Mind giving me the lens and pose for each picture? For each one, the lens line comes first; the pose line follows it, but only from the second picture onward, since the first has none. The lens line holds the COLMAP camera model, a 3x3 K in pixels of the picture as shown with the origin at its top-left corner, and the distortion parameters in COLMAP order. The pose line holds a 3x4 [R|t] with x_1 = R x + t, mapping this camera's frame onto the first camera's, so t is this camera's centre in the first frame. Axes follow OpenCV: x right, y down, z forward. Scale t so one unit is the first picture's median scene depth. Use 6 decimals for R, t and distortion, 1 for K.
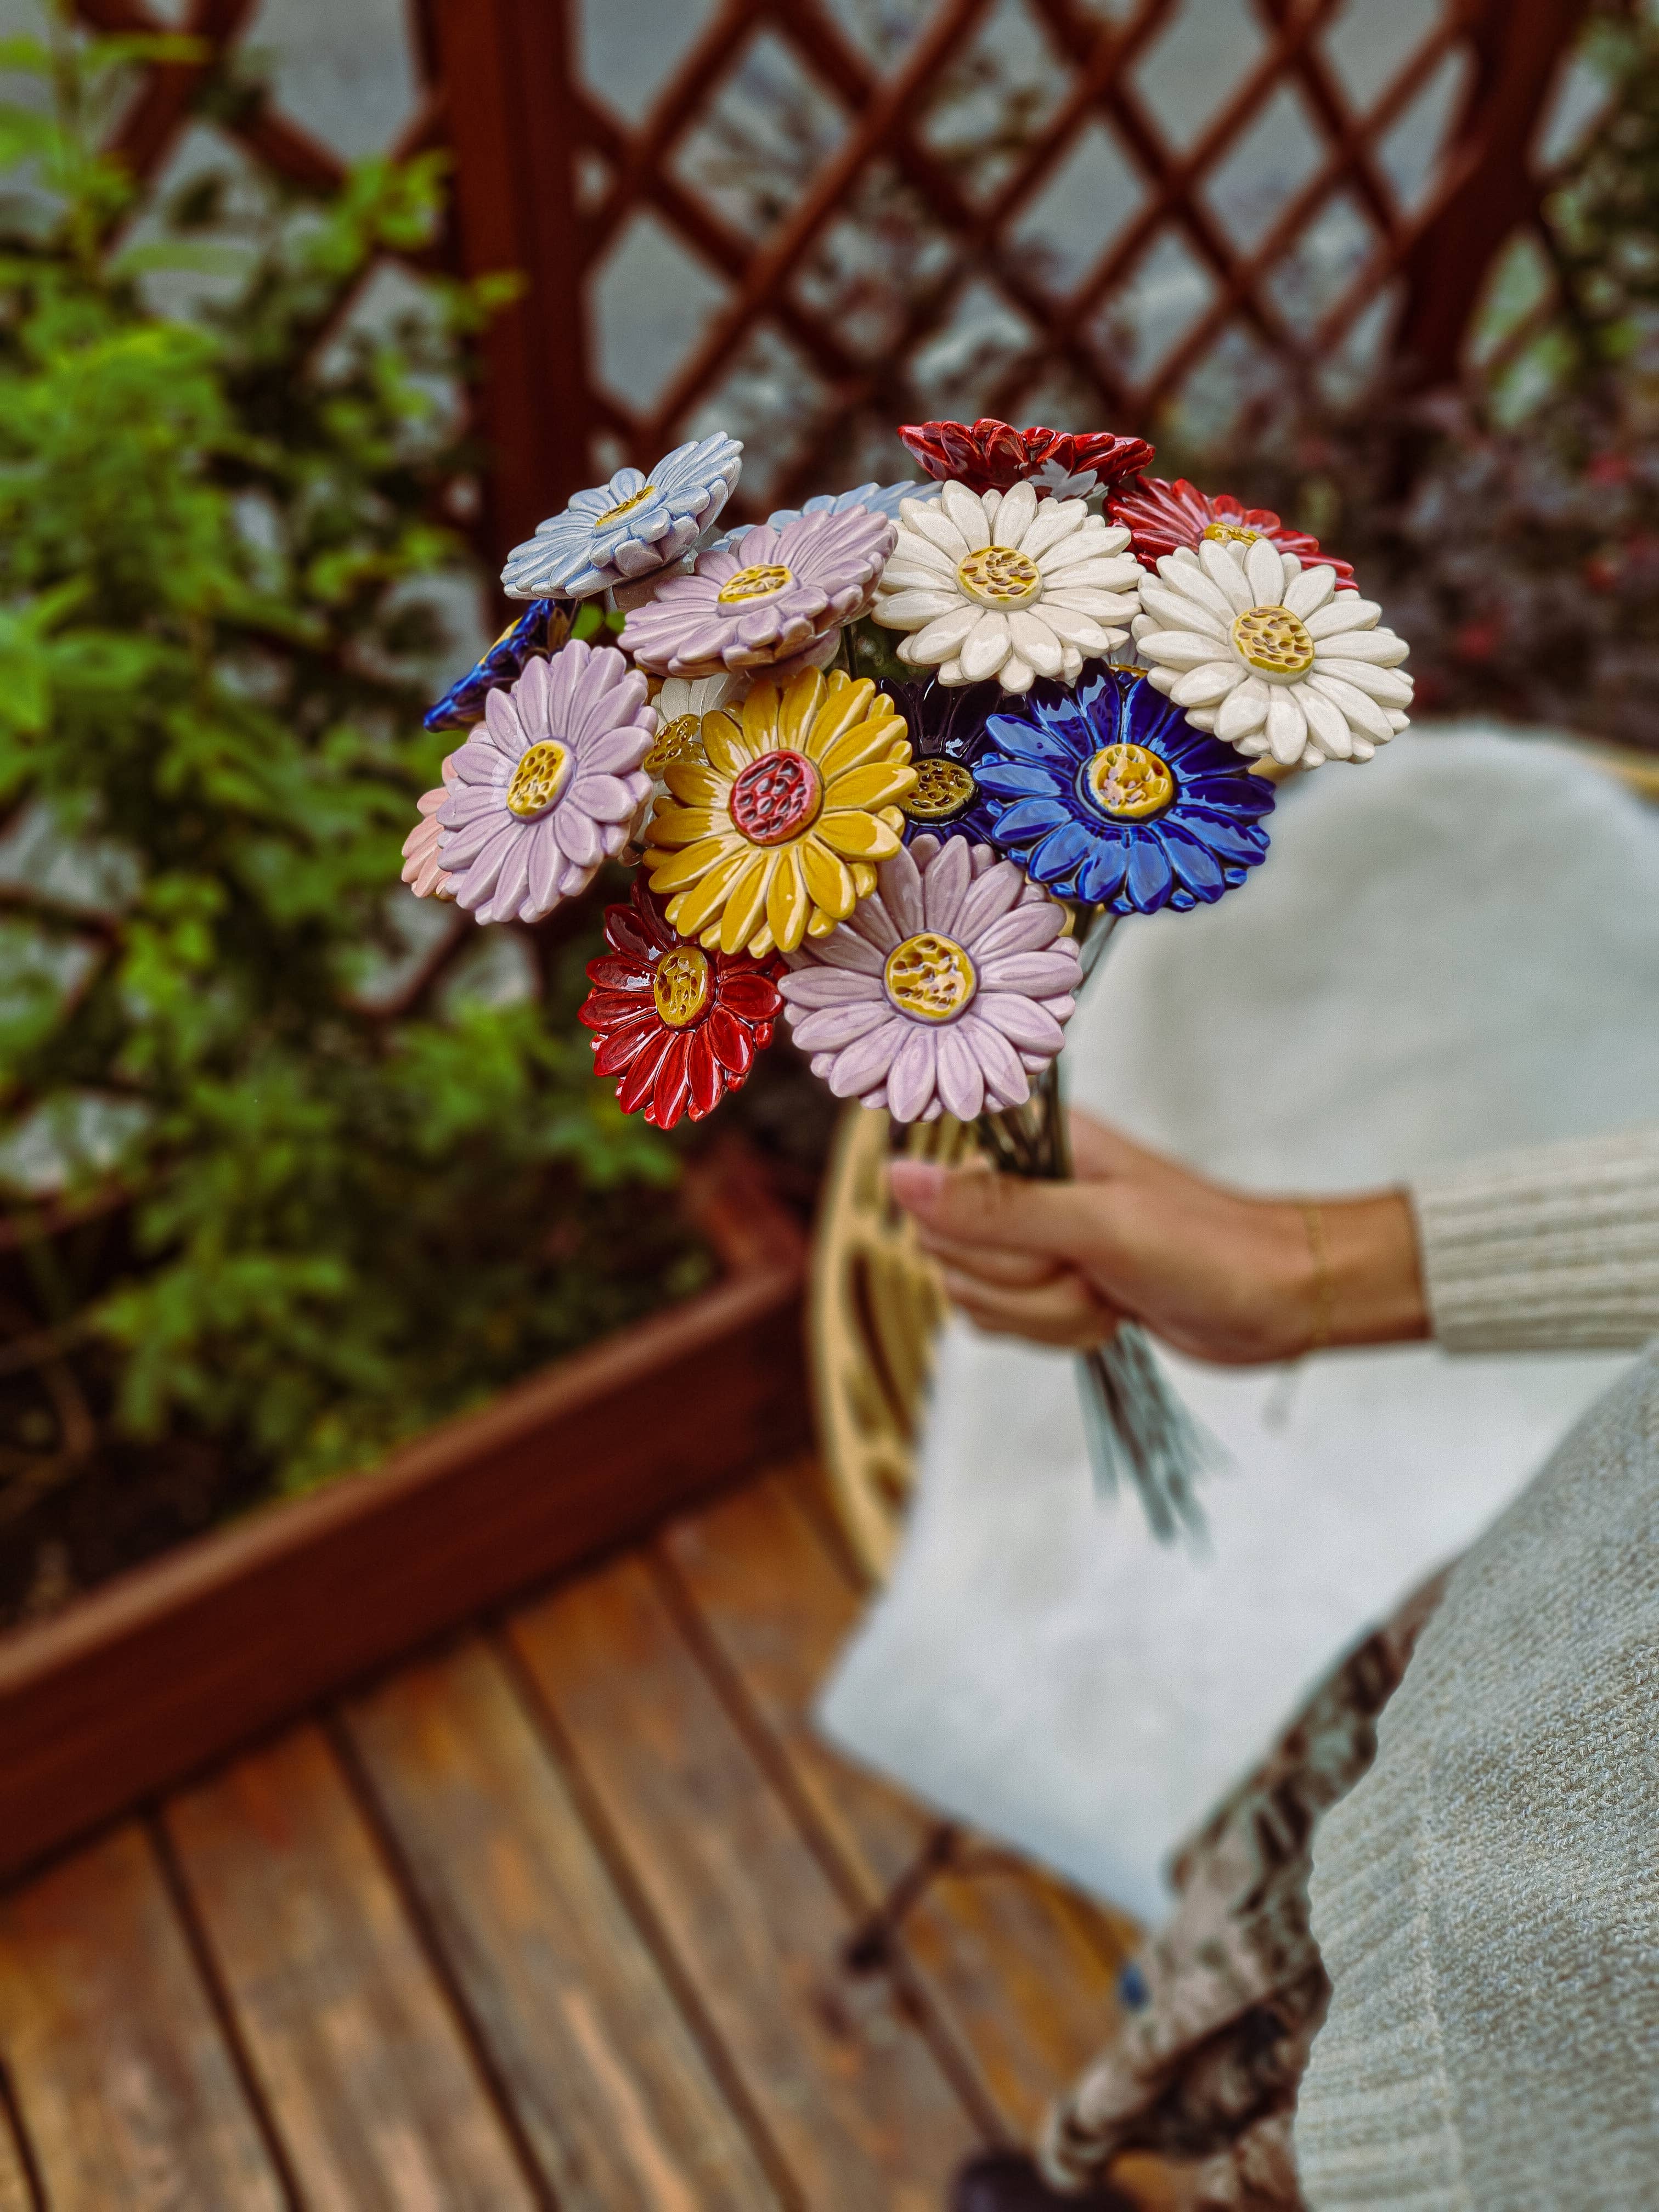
lens RADIAL K [[1696.9, 0, 840.2], [0, 1696.9, 1106.4], [0, 0, 1]] dist [0.008580, -0.000822]
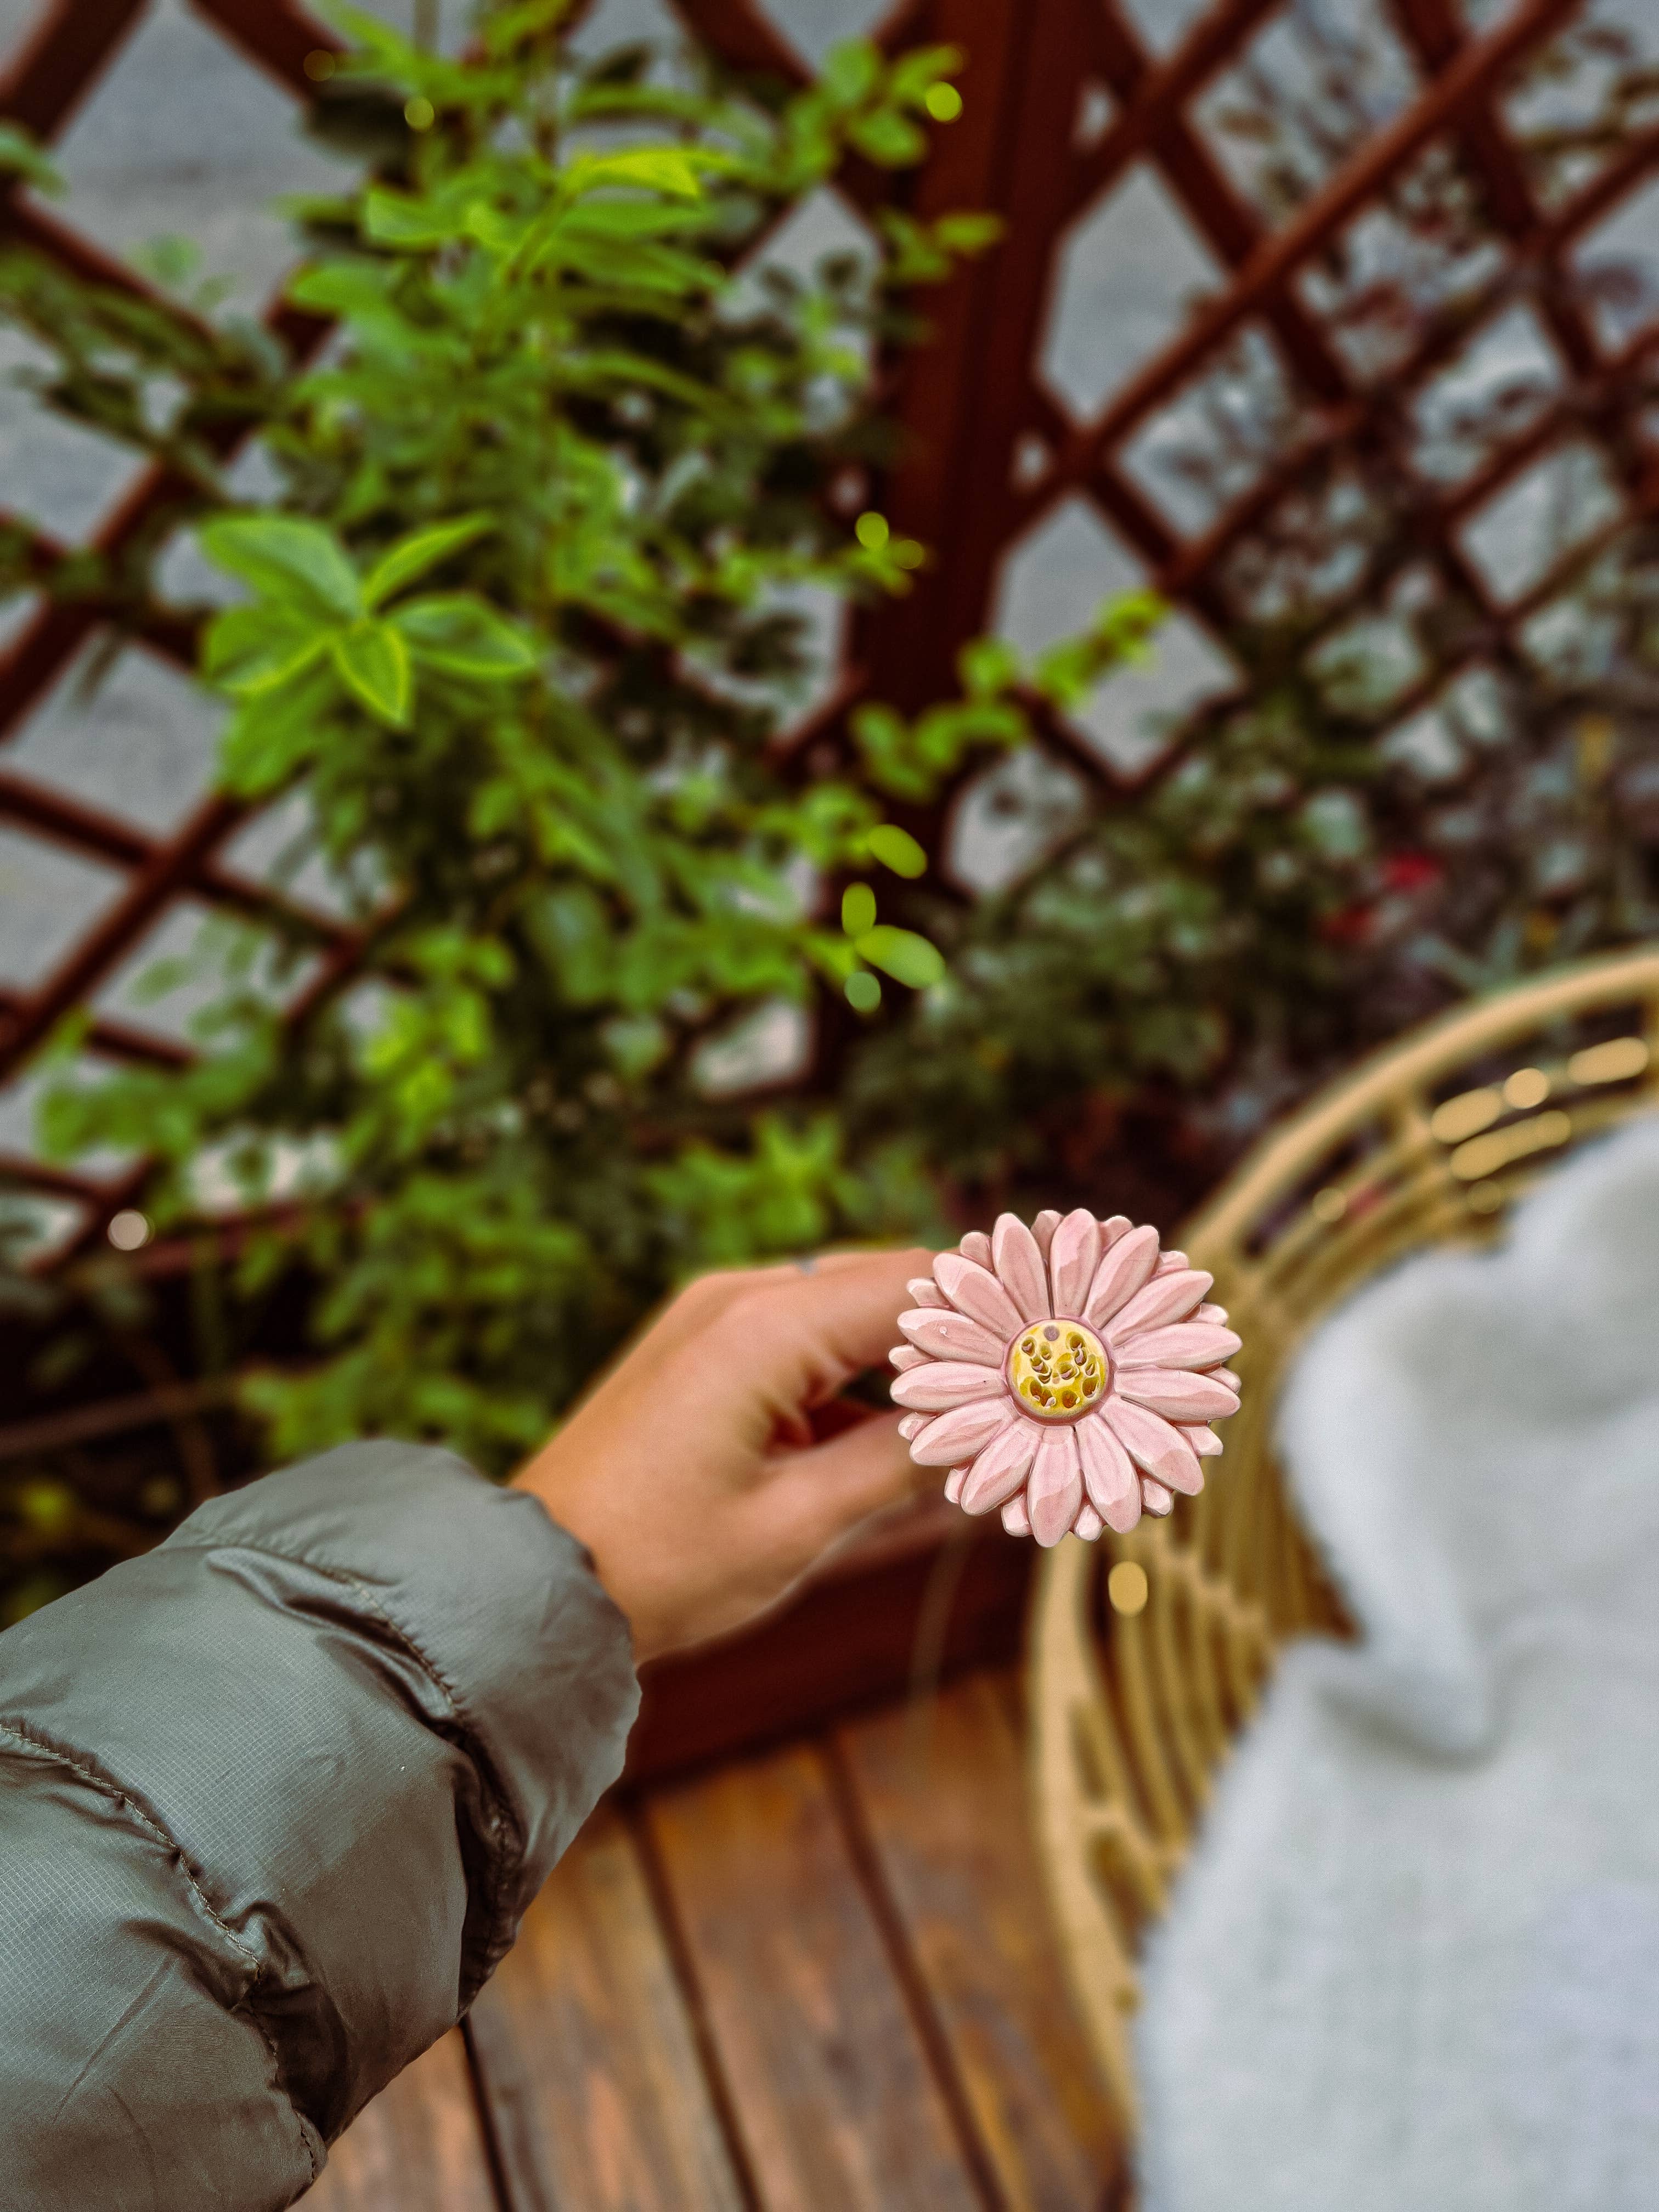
lens RADIAL K [[1722.6, 0, 838.9], [0, 1722.6, 1108.5], [0, 0, 1]] dist [0.012758, 0.000201]
pose [[0.981334, 0.169524, -0.090799, -0.097660], [-0.170036, 0.985436, 0.002121, -0.063698], [0.089836, 0.013358, 0.995867, 0.173458]]
